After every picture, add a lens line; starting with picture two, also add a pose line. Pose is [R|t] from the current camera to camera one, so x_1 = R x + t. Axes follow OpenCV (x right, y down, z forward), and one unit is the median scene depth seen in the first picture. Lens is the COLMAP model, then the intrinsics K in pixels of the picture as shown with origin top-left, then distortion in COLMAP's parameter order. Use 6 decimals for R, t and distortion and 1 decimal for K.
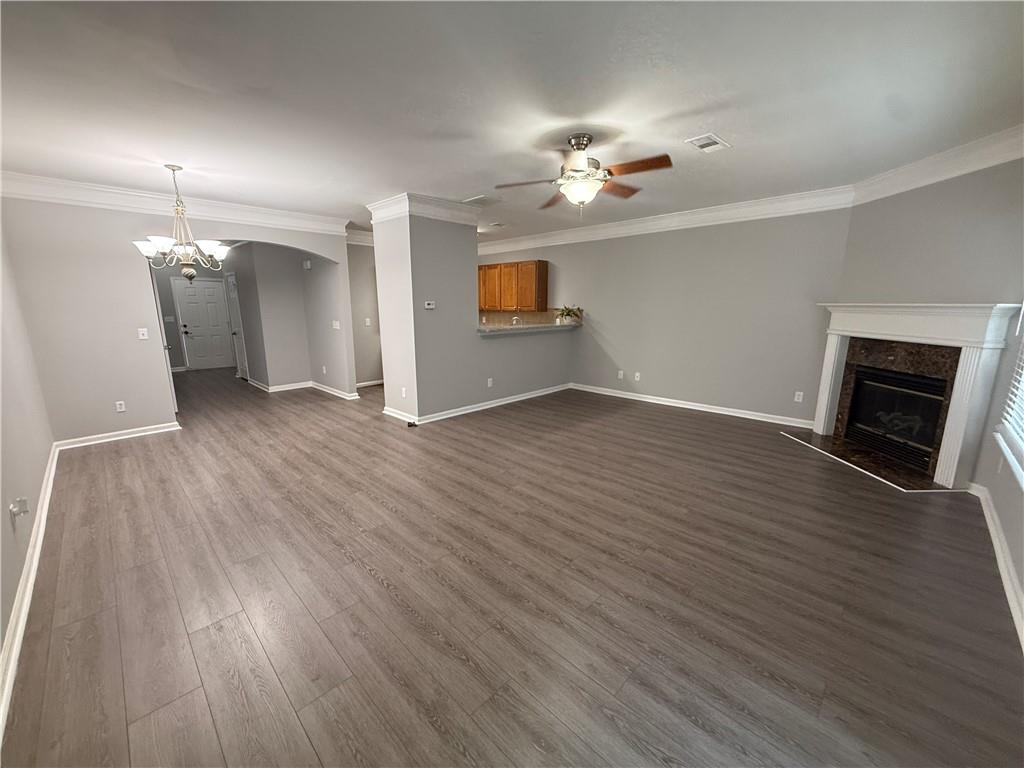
lens RADIAL K [[408.4, 0, 509.0], [0, 408.4, 388.2], [0, 0, 1]] dist [-0.002114, 0.001370]
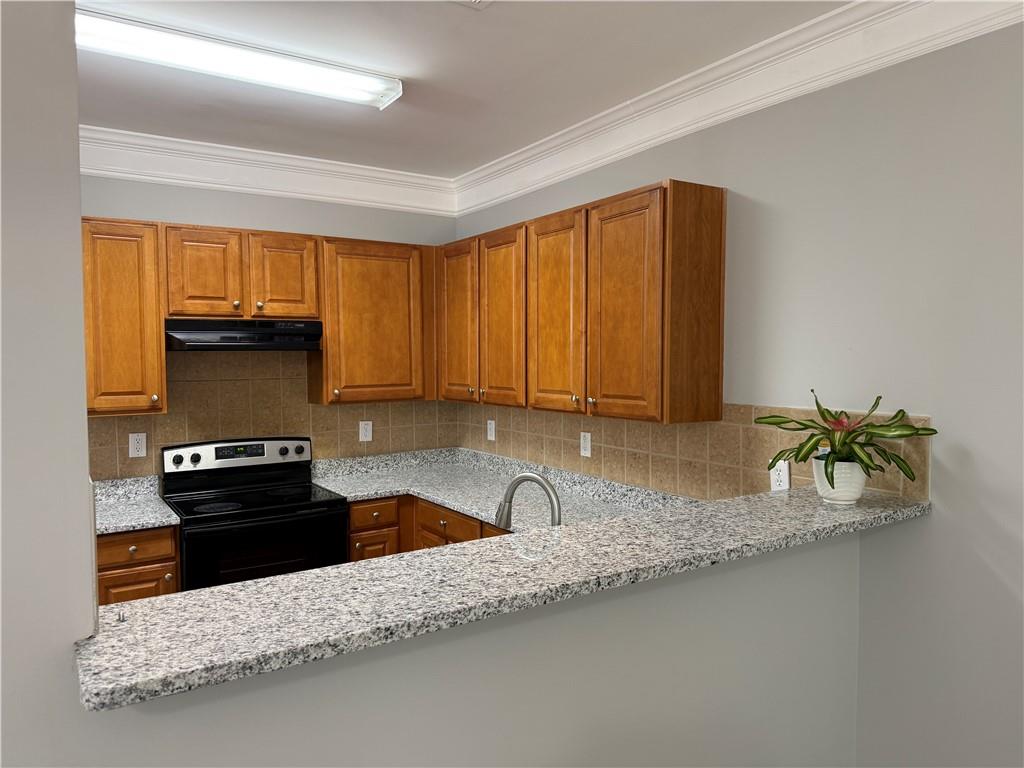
lens RADIAL K [[721.0, 0, 512.5], [0, 721.0, 383.6], [0, 0, 1]] dist [0.071049, -0.091438]
pose [[0.977207, 0.002007, -0.212280, 0.126506], [-0.035972, 0.987061, -0.156259, -0.271593], [0.209219, 0.160334, 0.964635, 1.152805]]
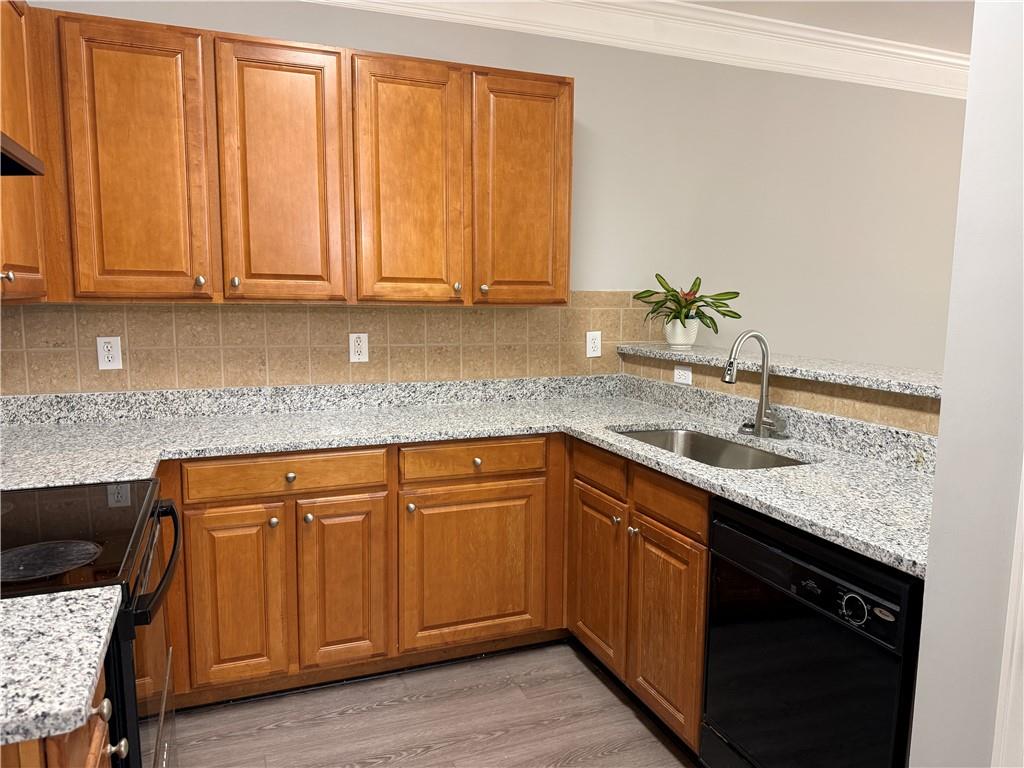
lens RADIAL K [[721.0, 0, 515.4], [0, 721.0, 391.3], [0, 0, 1]] dist [0.071049, -0.091438]
pose [[0.394123, -0.113892, 0.911974, -0.608485], [0.176464, 0.983207, 0.046526, -0.301781], [-0.901958, 0.142593, 0.407602, 1.599765]]
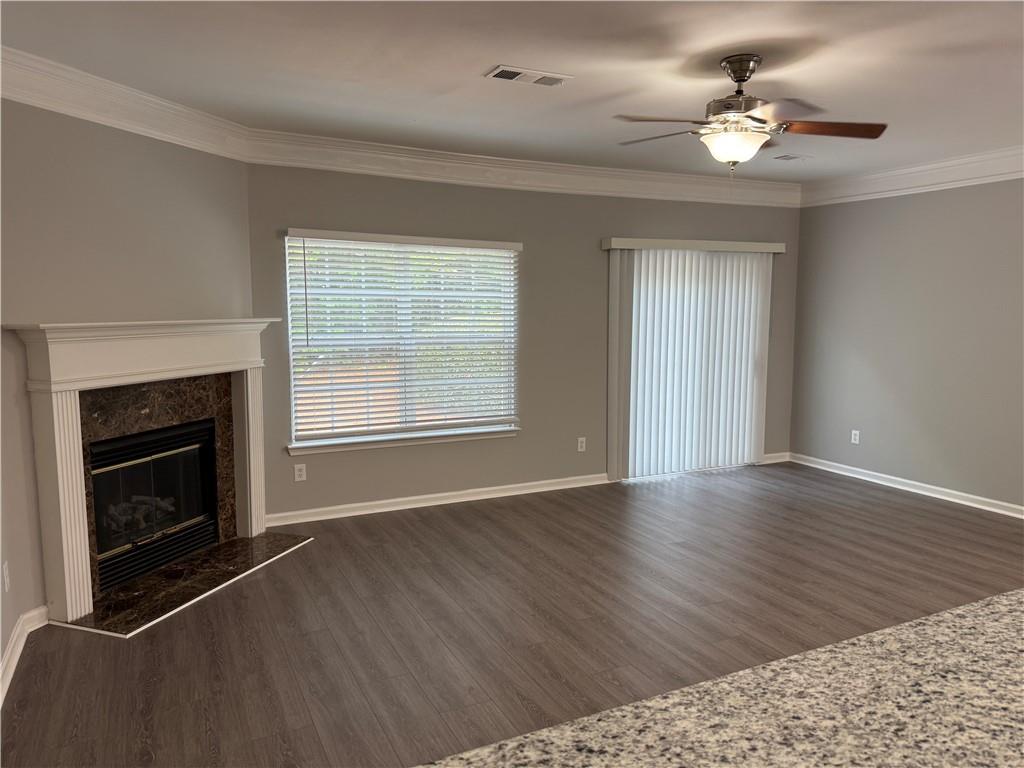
lens RADIAL K [[721.0, 0, 507.0], [0, 721.0, 384.8], [0, 0, 1]] dist [0.071049, -0.091438]
pose [[-0.945660, -0.033477, 0.323429, 0.101177], [0.069188, 0.951190, 0.300751, -0.383429], [-0.317711, 0.306786, -0.897186, 1.734233]]
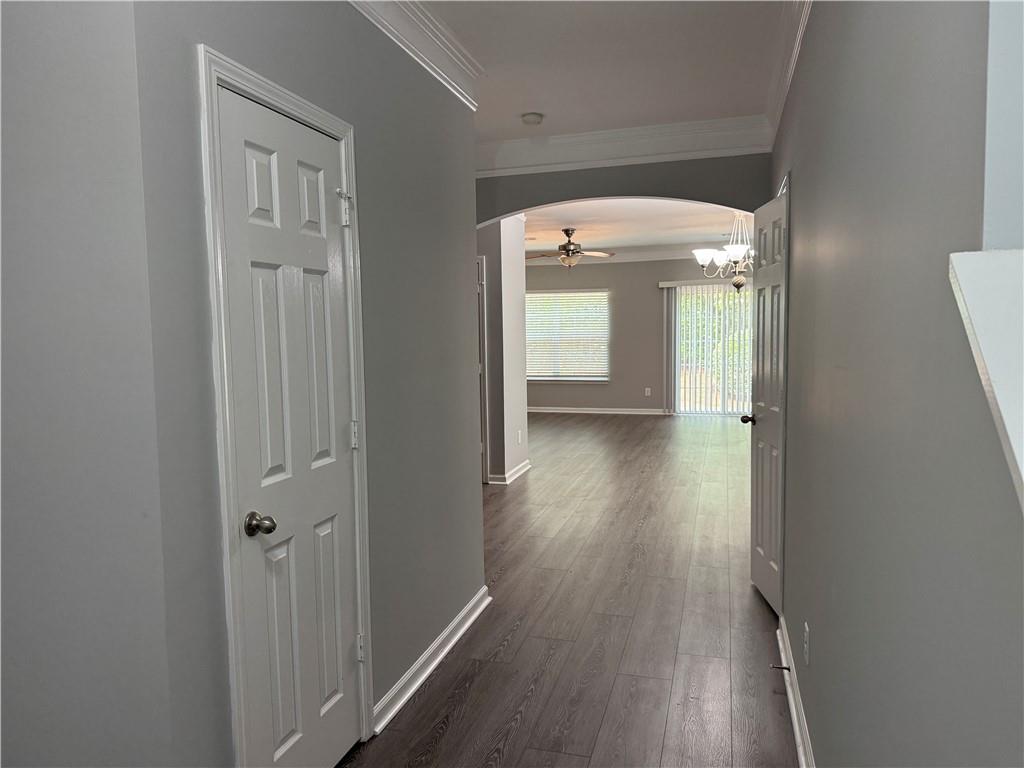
lens RADIAL K [[721.0, 0, 514.8], [0, 721.0, 392.5], [0, 0, 1]] dist [0.071049, -0.091438]
pose [[-0.481165, -0.065245, 0.874199, -1.875561], [0.196807, 0.963731, 0.180251, -0.413136], [-0.854252, 0.258779, -0.450873, 2.110365]]
